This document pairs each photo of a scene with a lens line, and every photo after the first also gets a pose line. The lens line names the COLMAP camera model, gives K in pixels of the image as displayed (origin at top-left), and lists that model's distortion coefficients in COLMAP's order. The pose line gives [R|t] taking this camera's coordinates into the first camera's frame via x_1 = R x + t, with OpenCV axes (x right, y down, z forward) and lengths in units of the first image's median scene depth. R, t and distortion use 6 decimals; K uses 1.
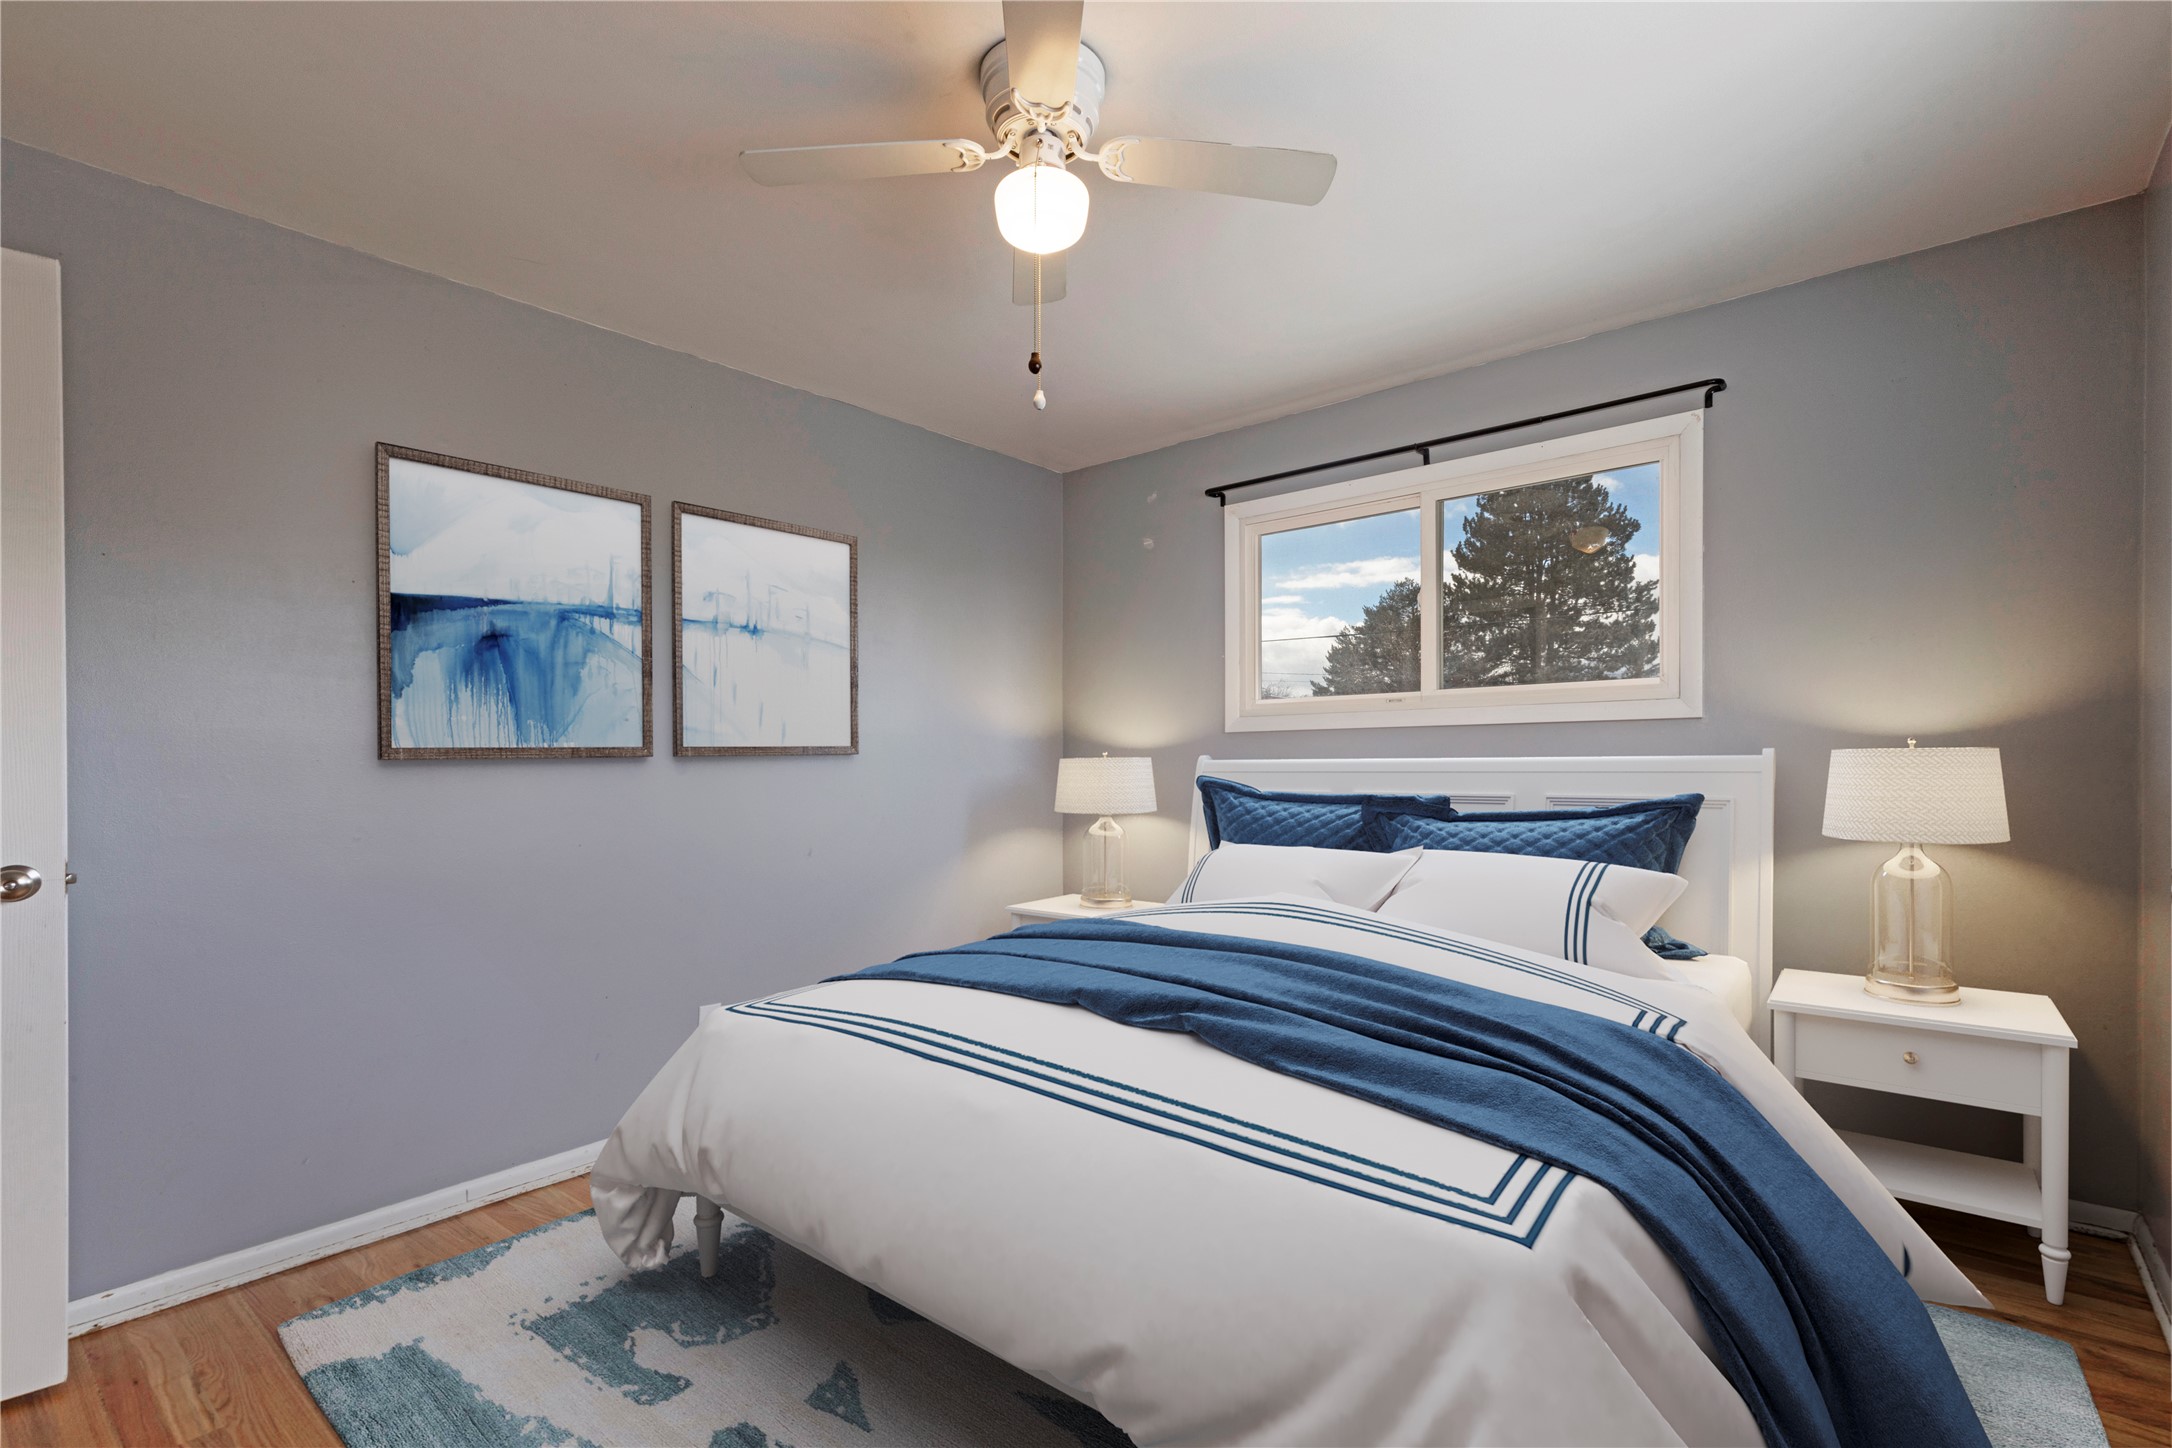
lens RADIAL K [[983.8, 0, 1078.4], [0, 983.8, 719.0], [0, 0, 1]] dist [-0.002286, -0.000444]
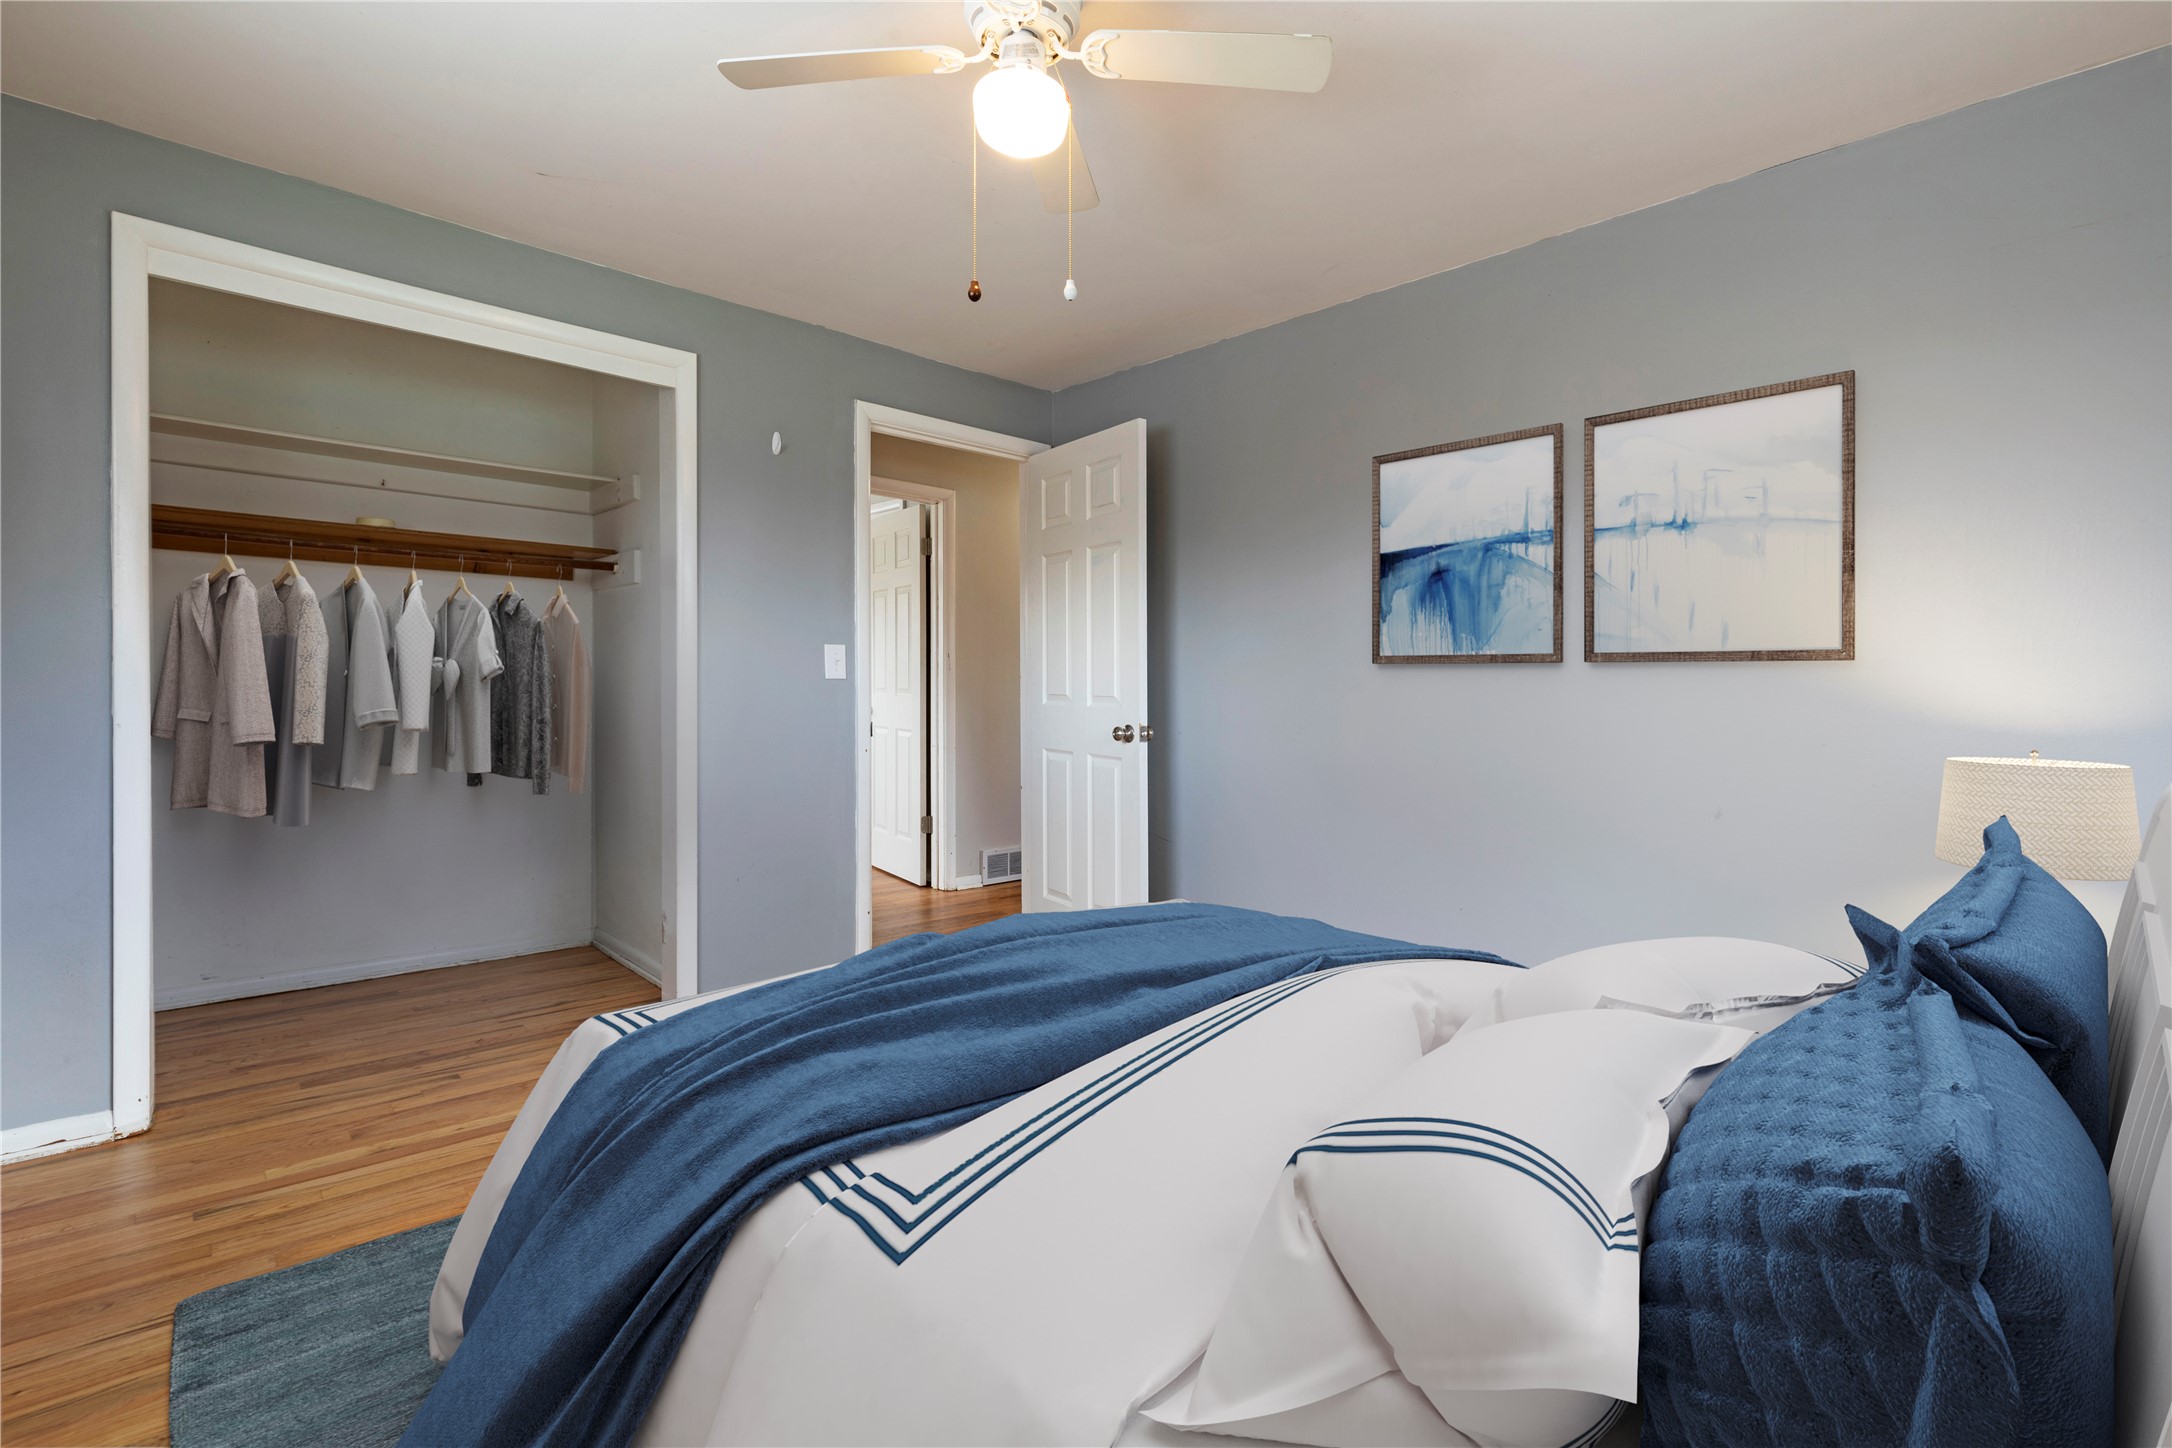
lens RADIAL K [[983.8, 0, 1087.2], [0, 983.8, 714.2], [0, 0, 1]] dist [-0.002286, -0.000444]
pose [[-0.136493, 0.031588, -0.990137, 0.746523], [0.013380, 0.999459, 0.030041, 0.058185], [0.990551, -0.009147, -0.136842, 0.644796]]
